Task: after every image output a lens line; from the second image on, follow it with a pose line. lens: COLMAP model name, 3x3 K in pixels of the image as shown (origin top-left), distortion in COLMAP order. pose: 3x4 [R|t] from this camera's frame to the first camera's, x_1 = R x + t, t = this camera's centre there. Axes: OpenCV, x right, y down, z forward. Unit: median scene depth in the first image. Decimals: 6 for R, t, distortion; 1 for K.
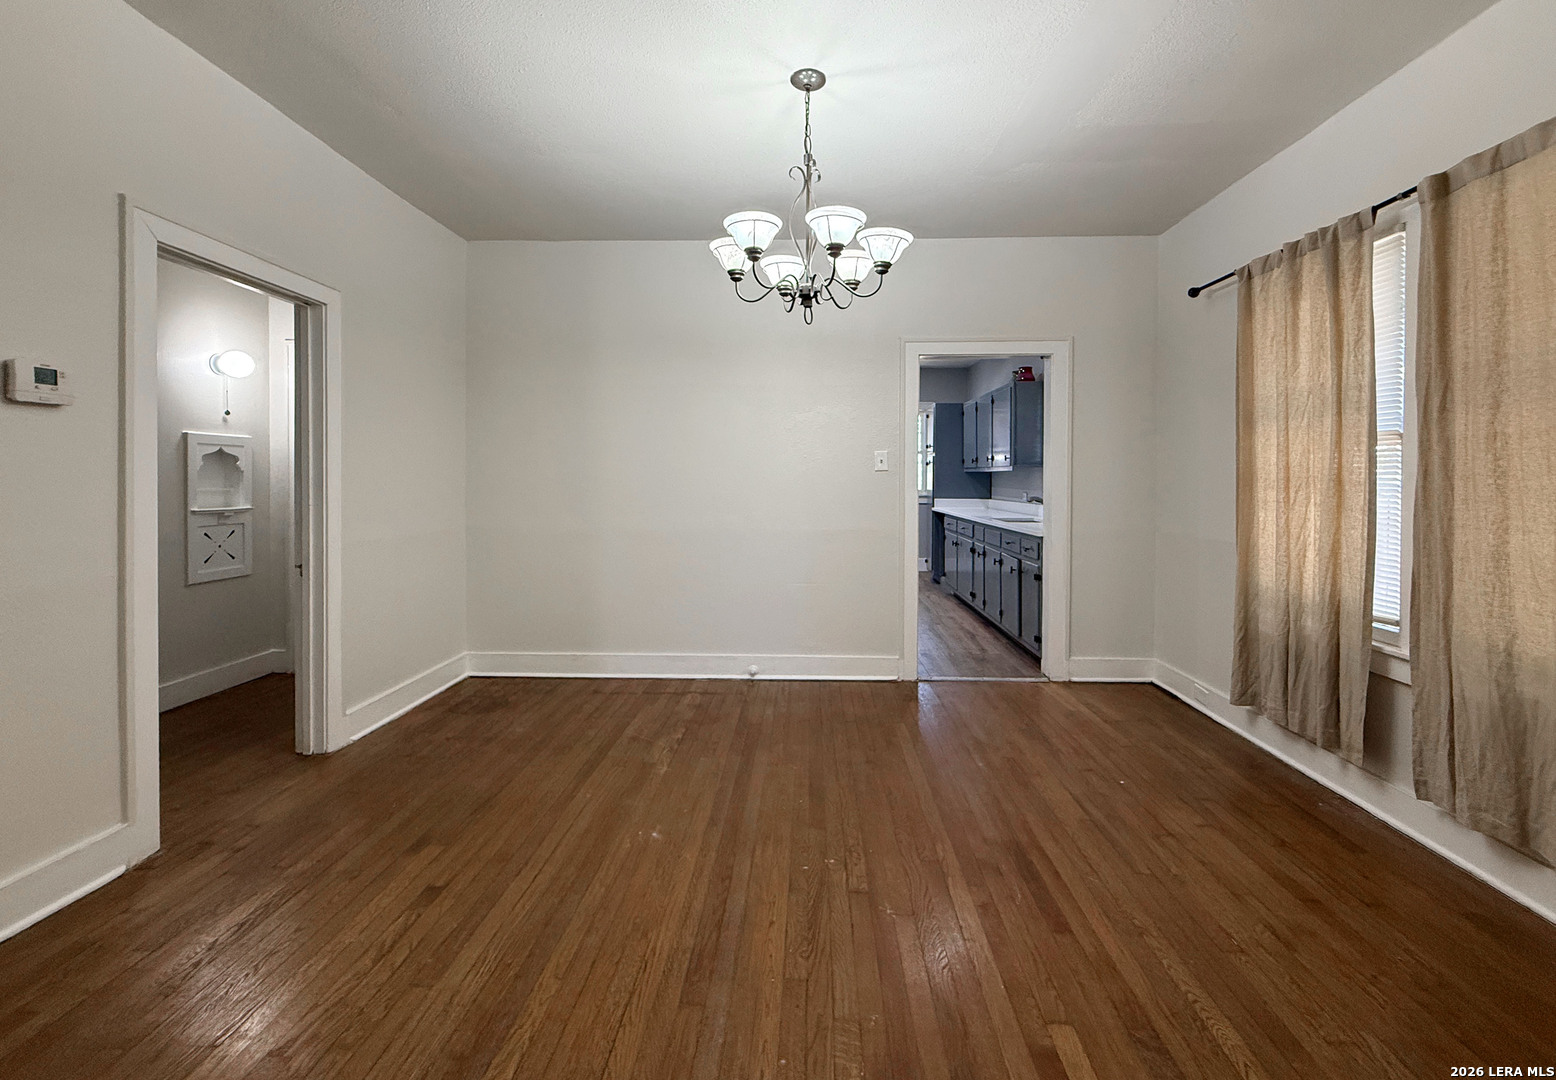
lens RADIAL K [[659.8, 0, 781.0], [0, 659.8, 486.8], [0, 0, 1]] dist [0.001154, -0.000022]
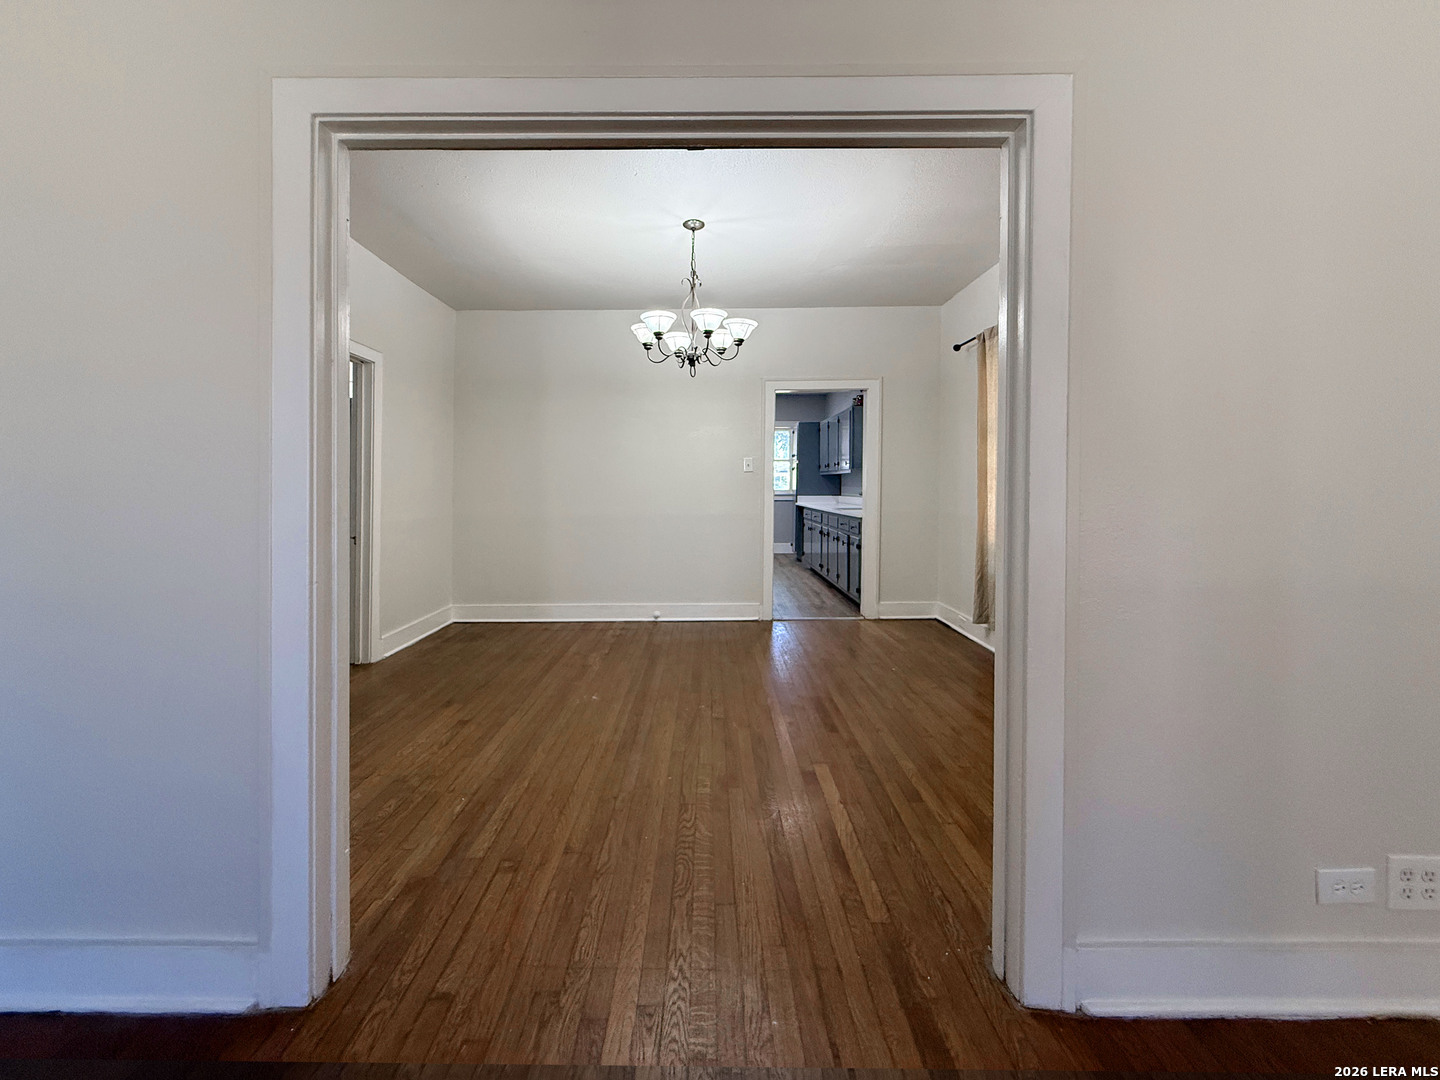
lens RADIAL K [[568.0, 0, 689.3], [0, 568.0, 489.3], [0, 0, 1]] dist [-0.002312, -0.000269]
pose [[0.999884, -0.009695, 0.011751, 0.023102], [0.009763, 0.999936, -0.005701, 0.026263], [-0.011695, 0.005816, 0.999915, -0.311094]]
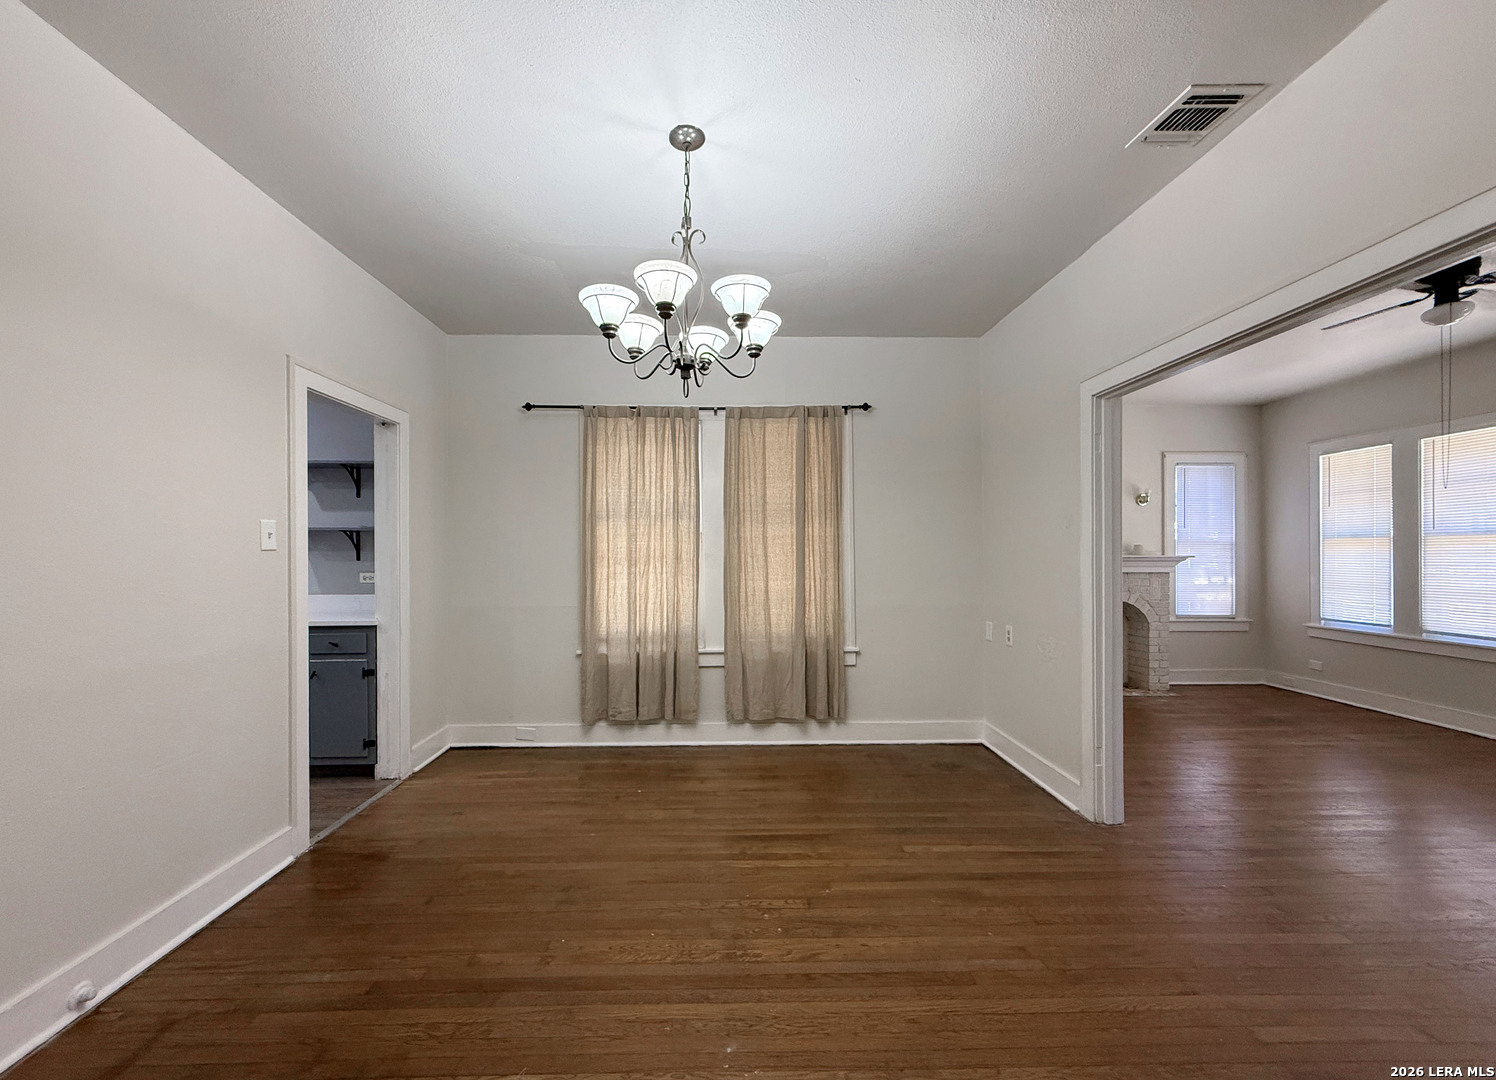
lens RADIAL K [[652.2, 0, 745.2], [0, 652.2, 552.6], [0, 0, 1]] dist [-0.000466, -0.000049]
pose [[-0.065097, -0.003032, 0.997874, -0.740426], [0.016921, 0.999848, 0.004142, -0.024734], [-0.997735, 0.017155, -0.065036, 0.823130]]
